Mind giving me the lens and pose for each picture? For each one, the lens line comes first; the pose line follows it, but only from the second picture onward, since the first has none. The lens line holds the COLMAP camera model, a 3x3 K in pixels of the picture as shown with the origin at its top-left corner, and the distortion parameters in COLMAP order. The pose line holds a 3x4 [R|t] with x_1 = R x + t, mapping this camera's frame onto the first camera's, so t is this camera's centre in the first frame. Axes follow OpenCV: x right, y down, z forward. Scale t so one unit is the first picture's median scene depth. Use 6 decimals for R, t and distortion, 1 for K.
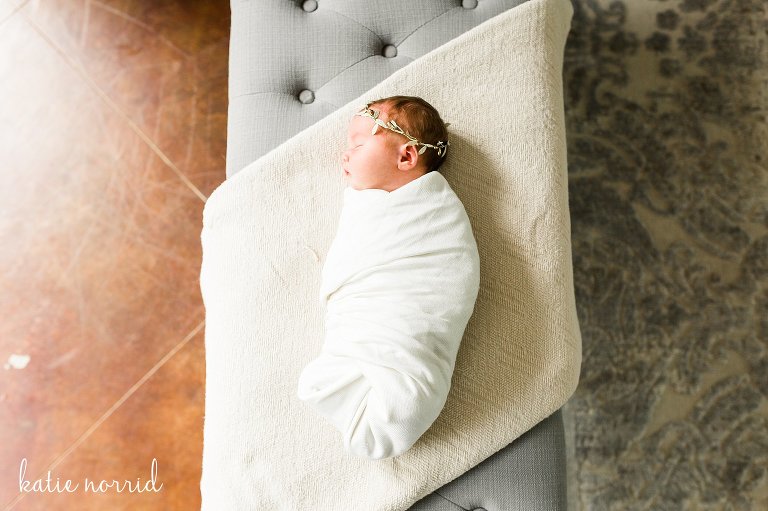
lens RADIAL K [[775.5, 0, 384.0], [0, 775.5, 255.5], [0, 0, 1]] dist [0.002905, -0.004617]
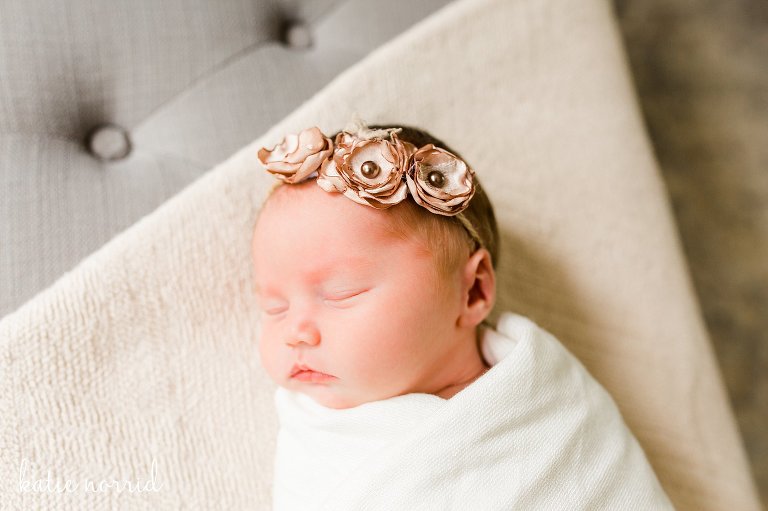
lens RADIAL K [[775.5, 0, 384.0], [0, 775.5, 255.5], [0, 0, 1]] dist [0.002905, -0.004617]
pose [[0.928122, -0.086557, 0.362073, -0.122840], [0.116860, 0.991173, -0.062605, -0.111185], [-0.353458, 0.100417, 0.930045, 0.610655]]
